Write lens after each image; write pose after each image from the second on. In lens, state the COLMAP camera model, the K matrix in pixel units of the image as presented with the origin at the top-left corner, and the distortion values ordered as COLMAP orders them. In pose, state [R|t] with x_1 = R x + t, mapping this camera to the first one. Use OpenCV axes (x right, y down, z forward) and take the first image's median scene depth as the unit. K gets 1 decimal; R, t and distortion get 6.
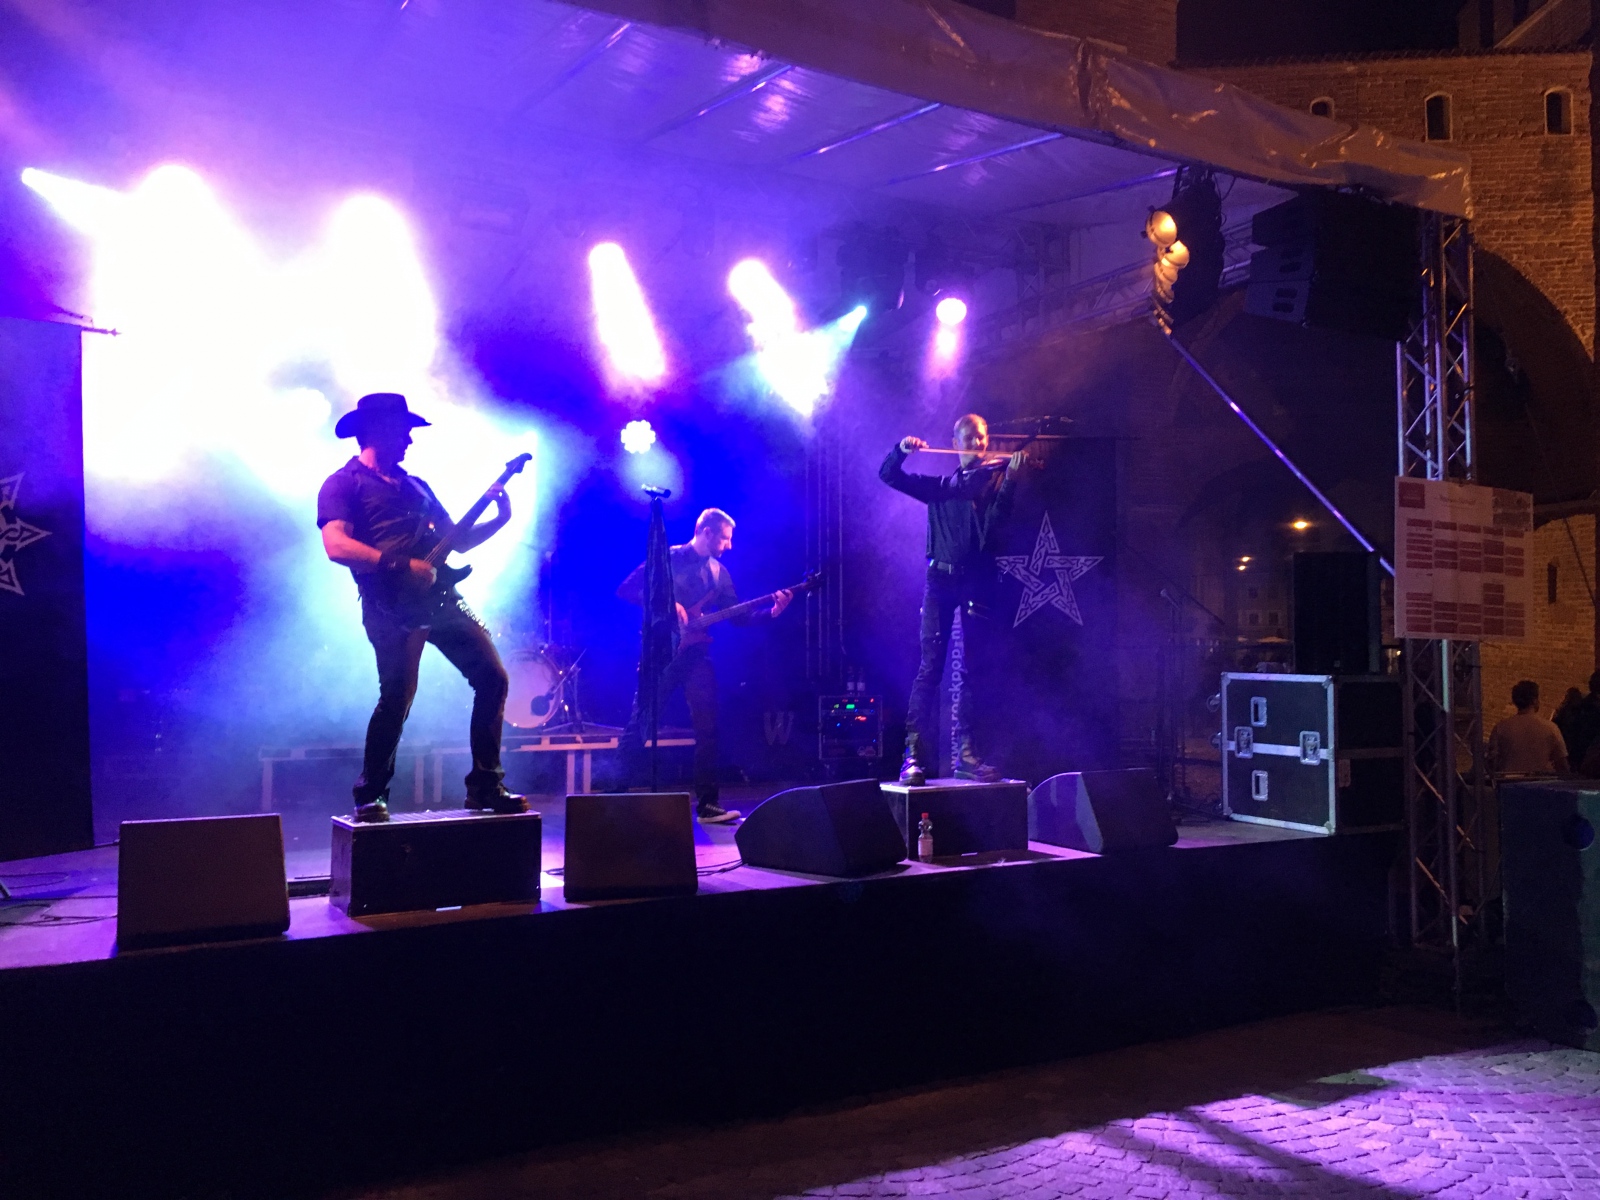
lens RADIAL K [[1346.3, 0, 812.5], [0, 1346.3, 594.0], [0, 0, 1]] dist [0.085414, -0.069288]
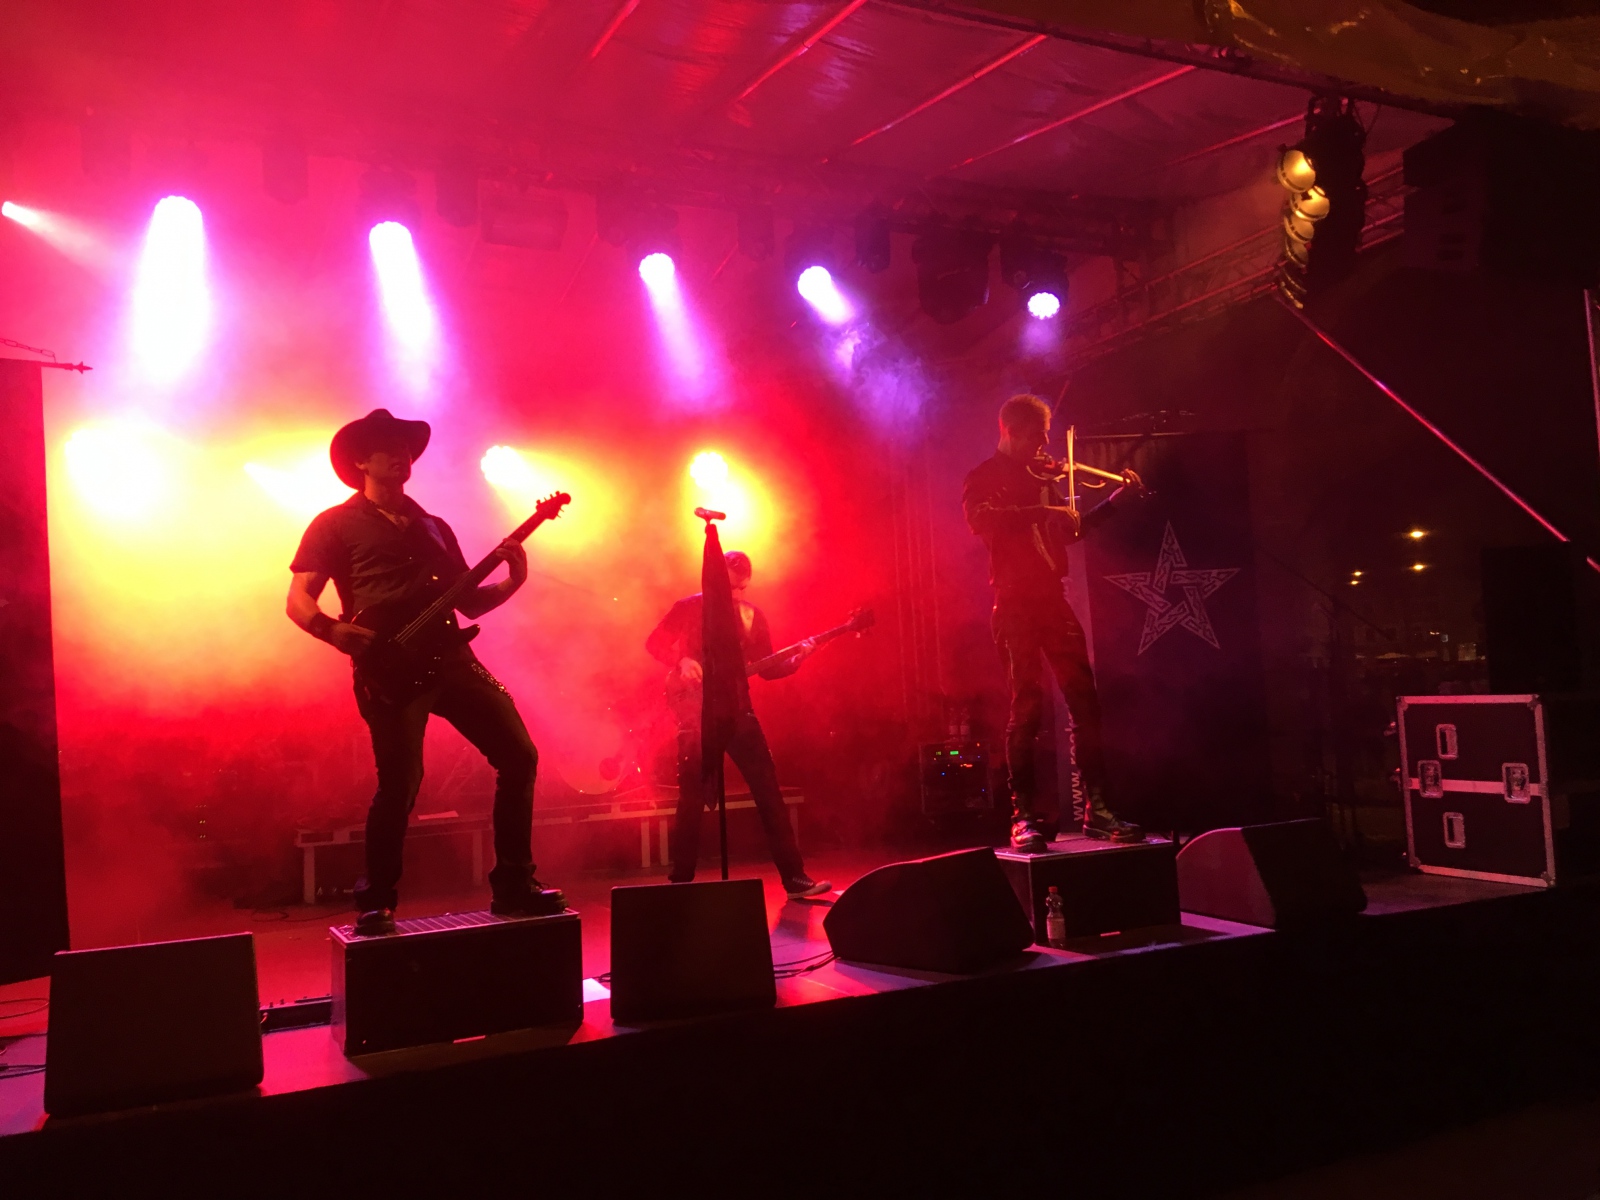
lens RADIAL K [[1346.3, 0, 815.5], [0, 1346.3, 597.7], [0, 0, 1]] dist [0.085414, -0.069288]
pose [[0.996199, -0.053870, -0.068453, 0.004331], [0.051954, 0.998215, -0.029470, 0.003127], [0.069919, 0.025802, 0.997219, 0.132785]]
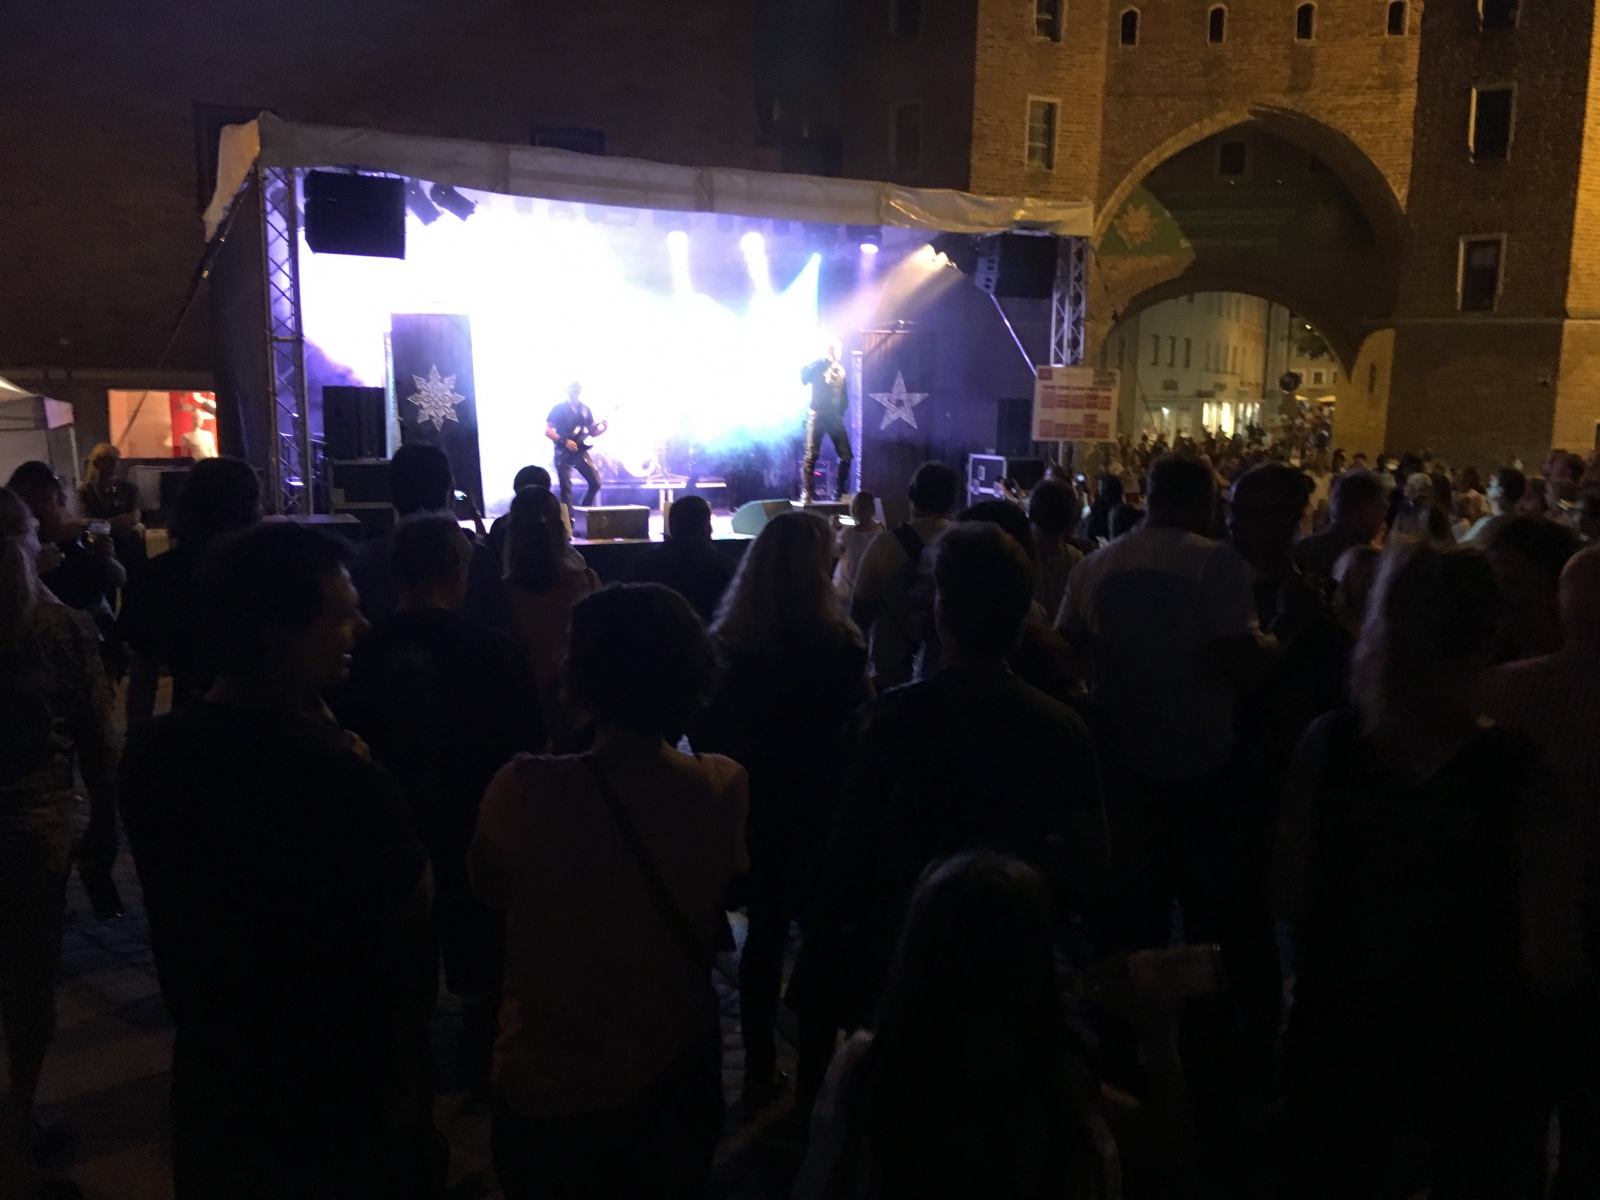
lens RADIAL K [[1346.3, 0, 801.4], [0, 1346.3, 593.3], [0, 0, 1]] dist [0.085414, -0.069288]
pose [[0.997180, 0.020140, -0.072299, 0.204621], [-0.006613, 0.983152, 0.182670, -0.114429], [0.074760, -0.181677, 0.980512, -1.147338]]
